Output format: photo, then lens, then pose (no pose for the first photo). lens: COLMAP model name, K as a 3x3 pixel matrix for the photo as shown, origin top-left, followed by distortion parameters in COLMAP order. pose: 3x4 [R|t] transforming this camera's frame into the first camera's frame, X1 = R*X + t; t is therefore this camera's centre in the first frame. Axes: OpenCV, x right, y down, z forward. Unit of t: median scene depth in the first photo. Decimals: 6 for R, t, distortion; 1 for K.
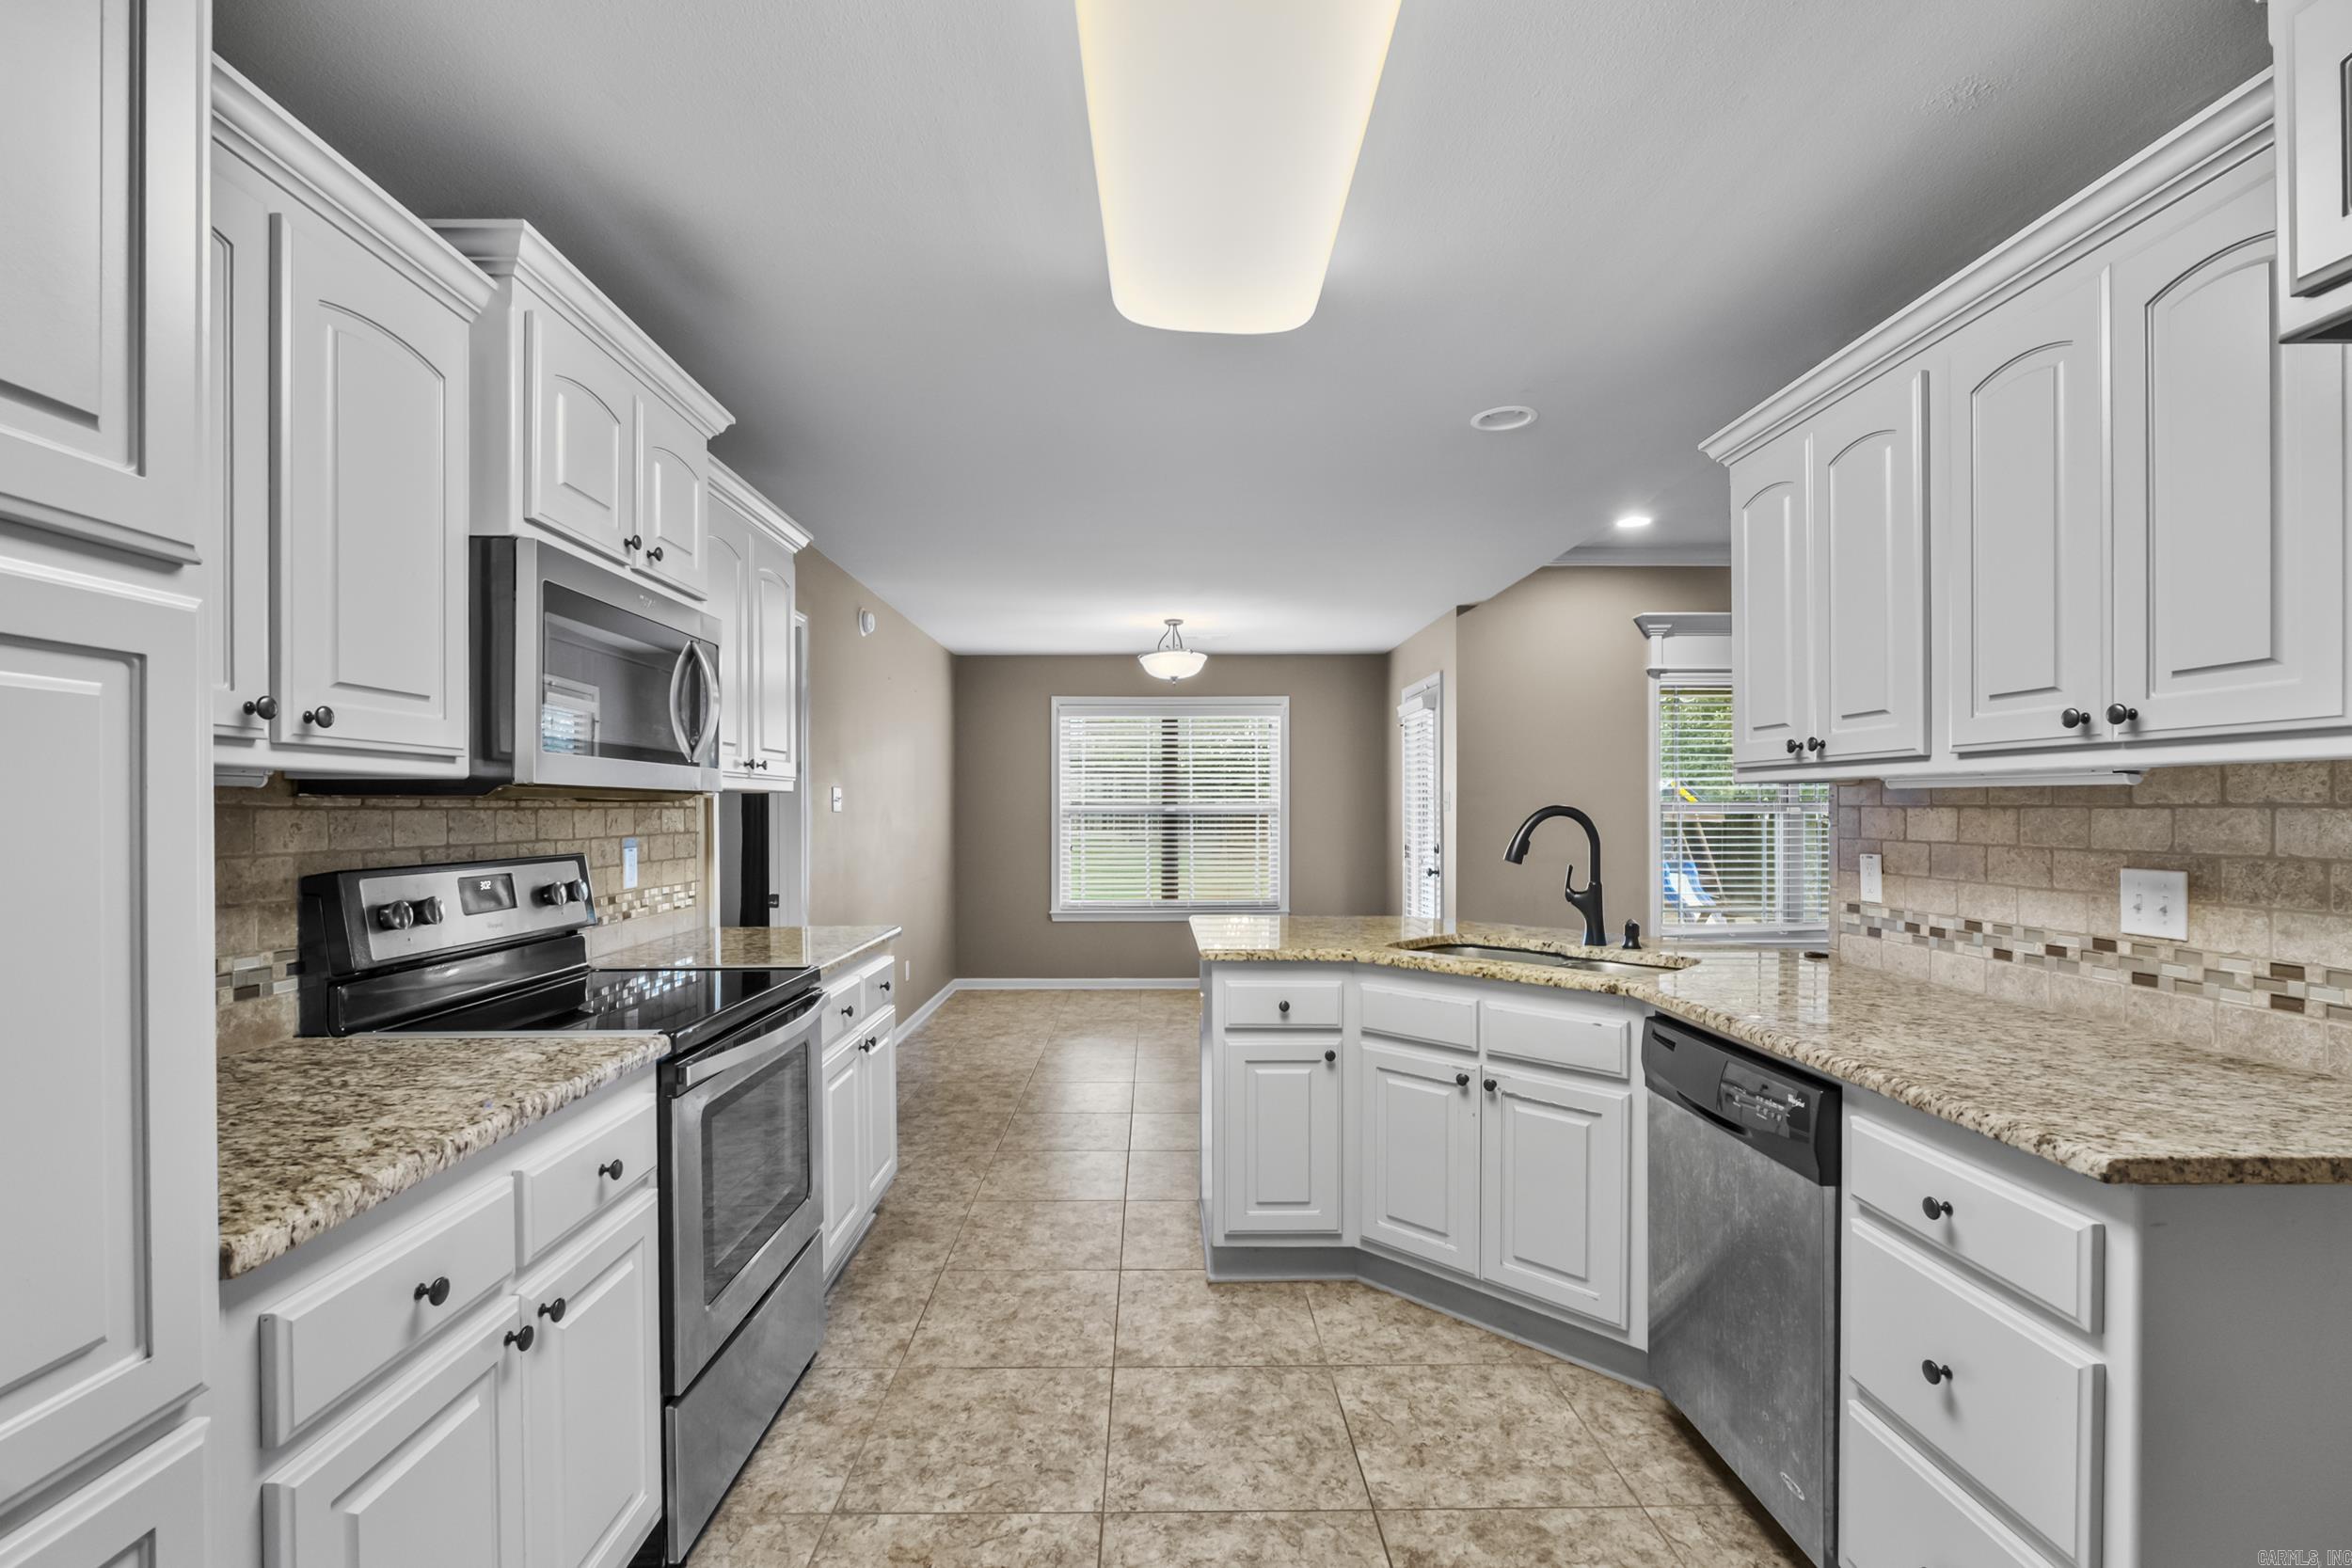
lens RADIAL K [[1041.7, 0, 1171.8], [0, 1041.7, 780.0], [0, 0, 1]] dist [-0.006181, 0.000399]
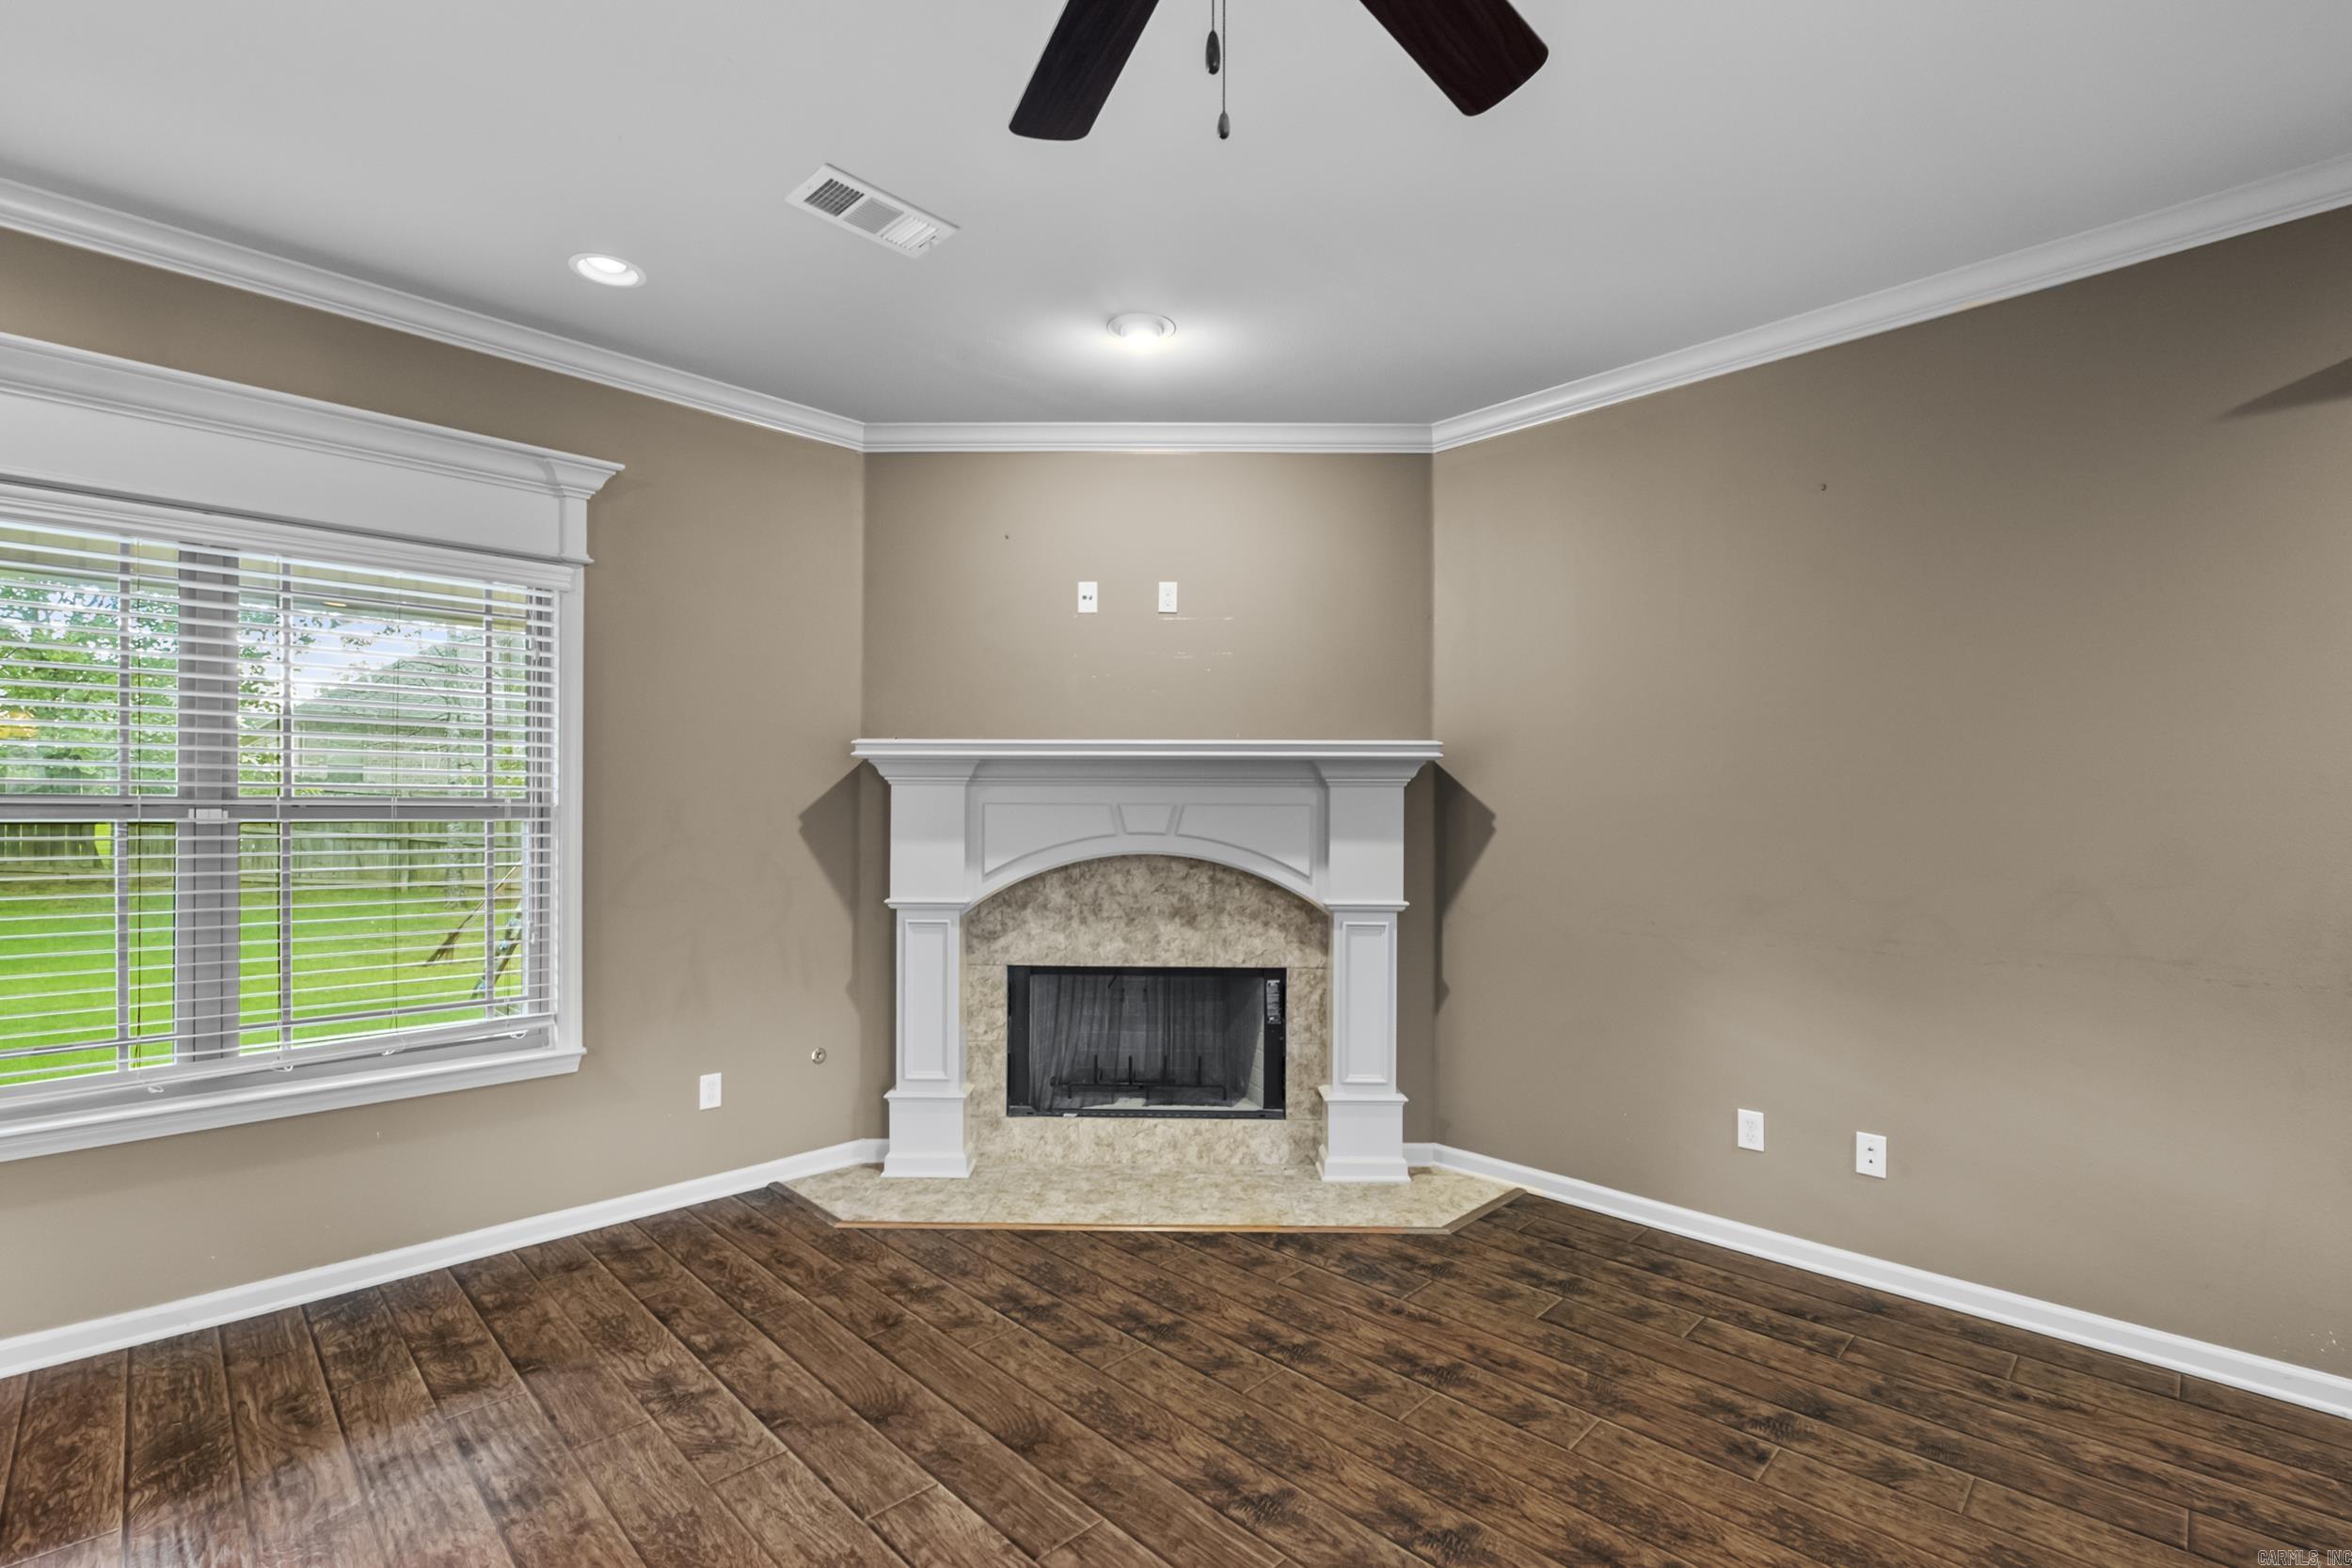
lens RADIAL K [[1041.7, 0, 1153.4], [0, 1041.7, 813.7], [0, 0, 1]] dist [-0.006181, 0.000399]
pose [[0.735357, 0.000750, 0.677679, 1.235733], [-0.020898, 0.999549, 0.021571, 0.019672], [-0.677357, -0.030025, 0.735041, 0.793370]]
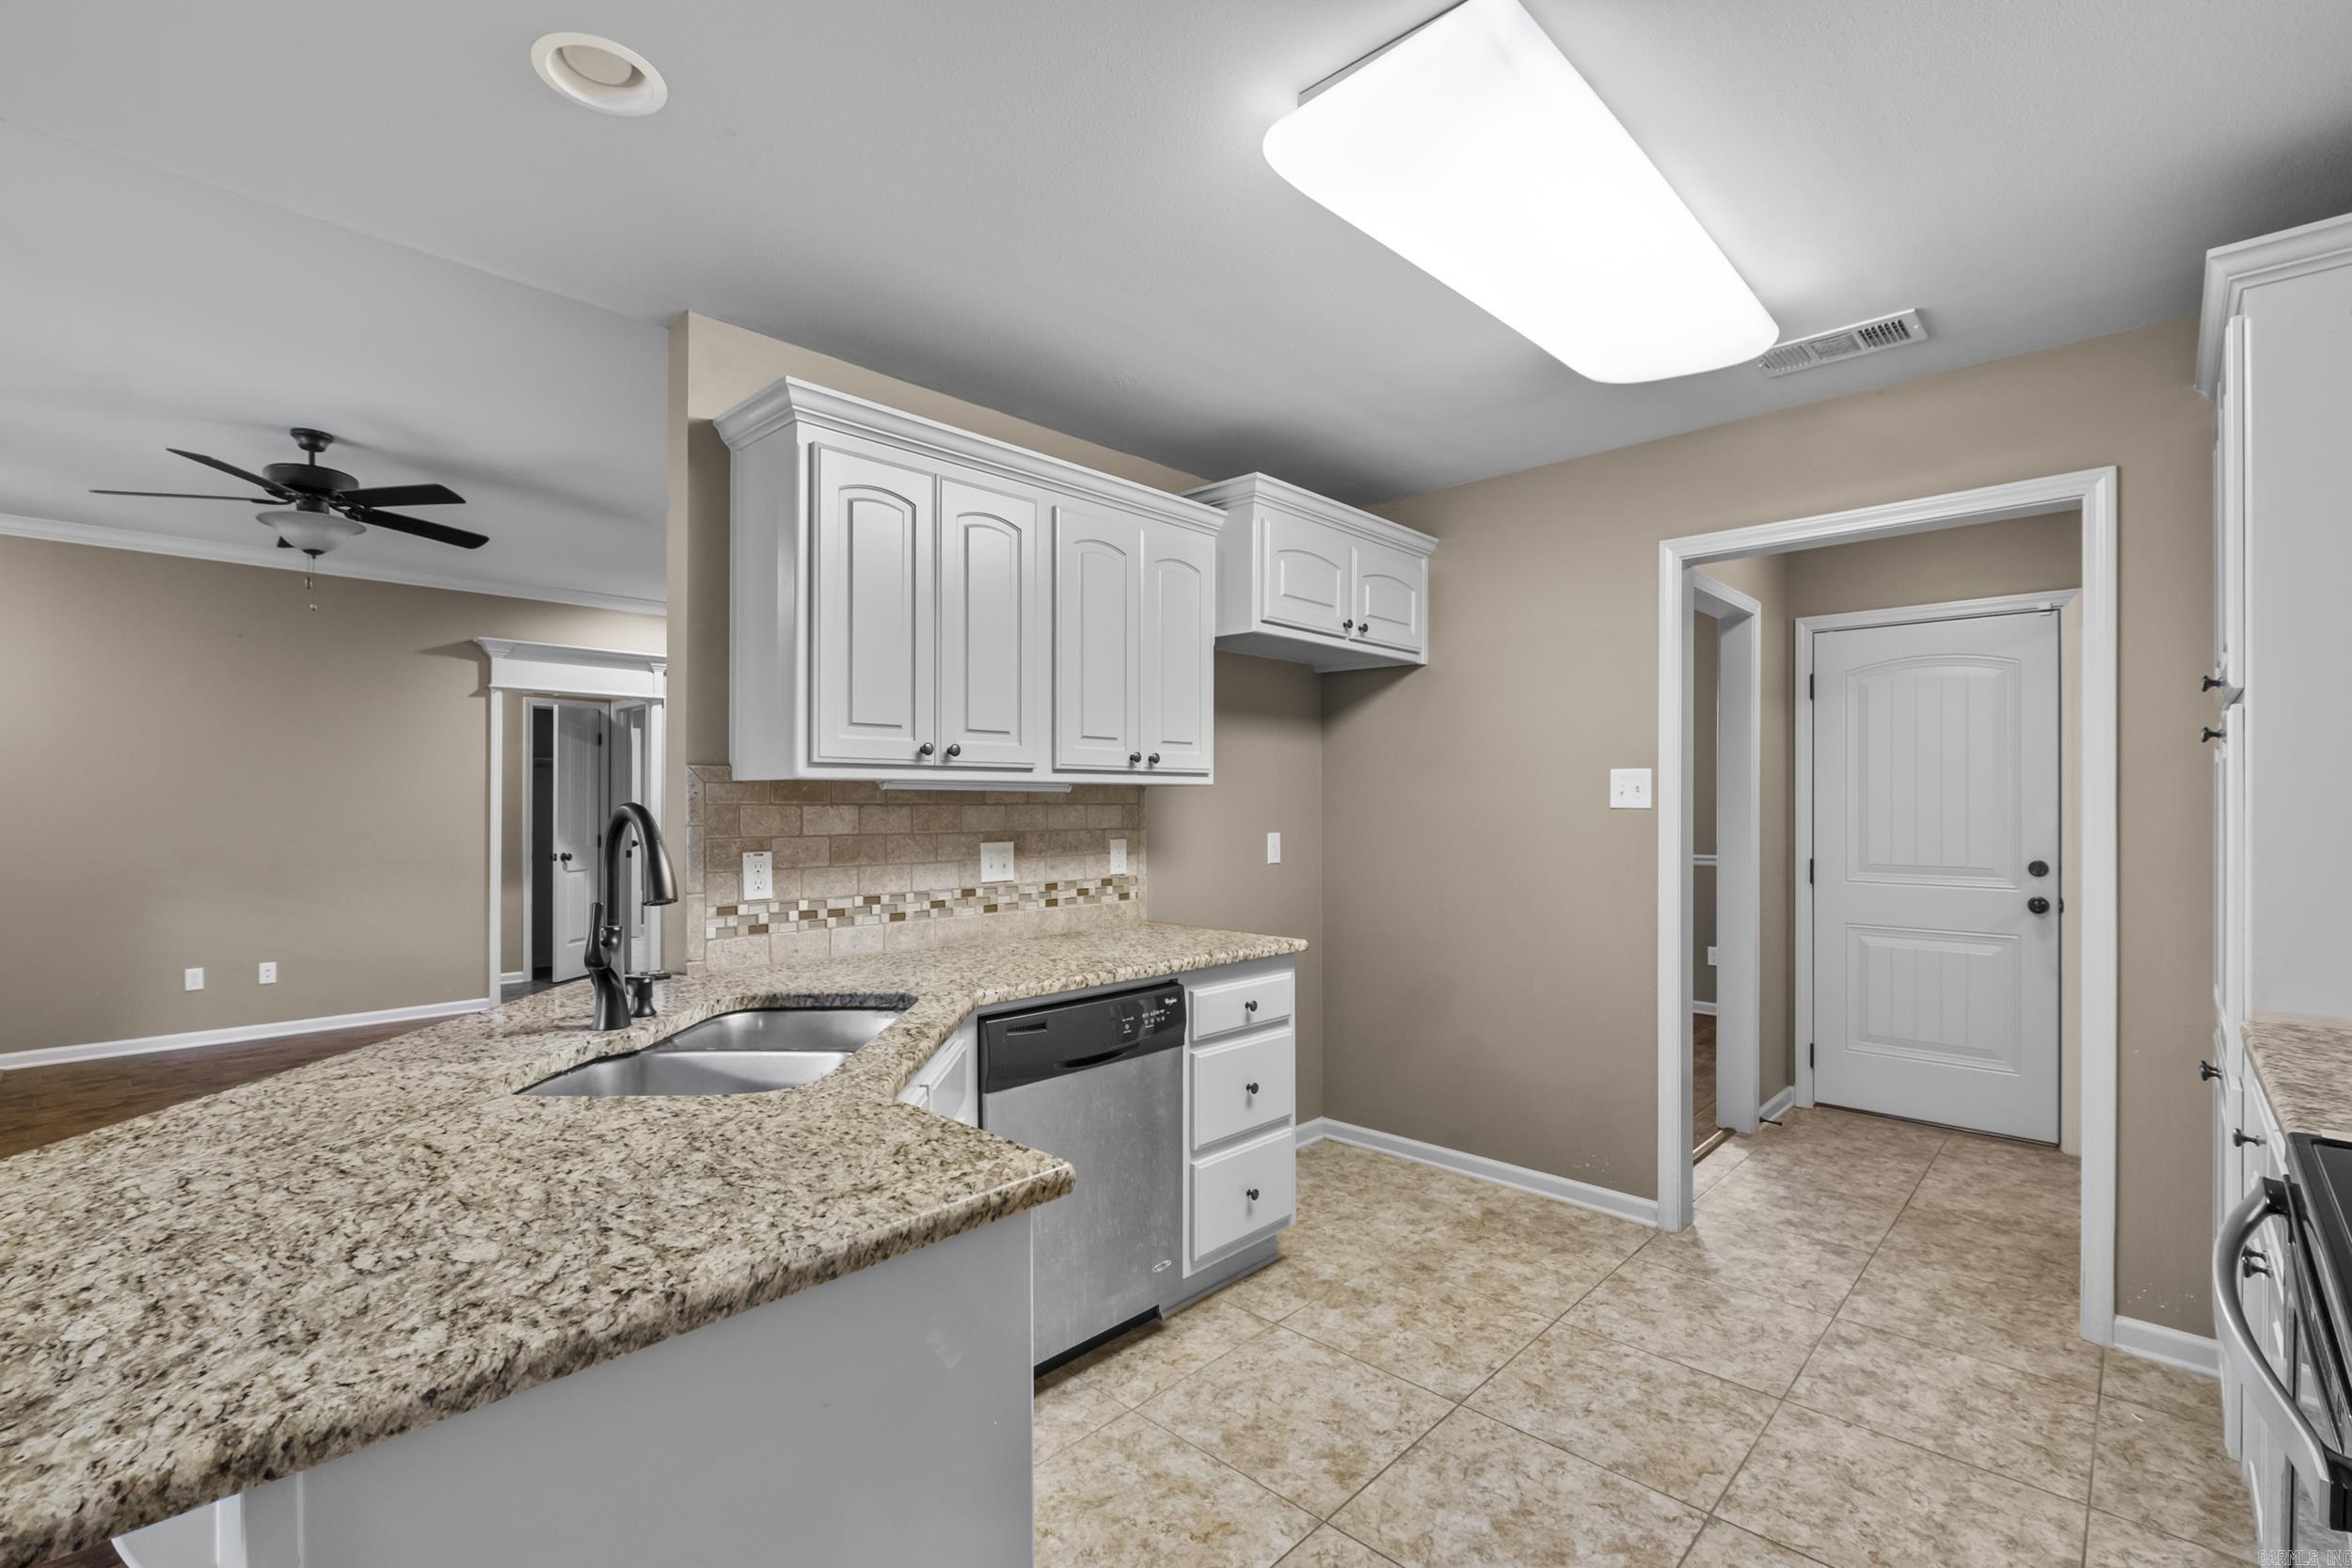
lens RADIAL K [[1041.7, 0, 1148.9], [0, 1041.7, 801.1], [0, 0, 1]] dist [-0.006181, 0.000399]
pose [[-0.702621, 0.003692, 0.711555, -0.263481], [-0.016347, 0.999639, -0.021328, 0.032335], [-0.711376, -0.026618, -0.702307, 1.237761]]
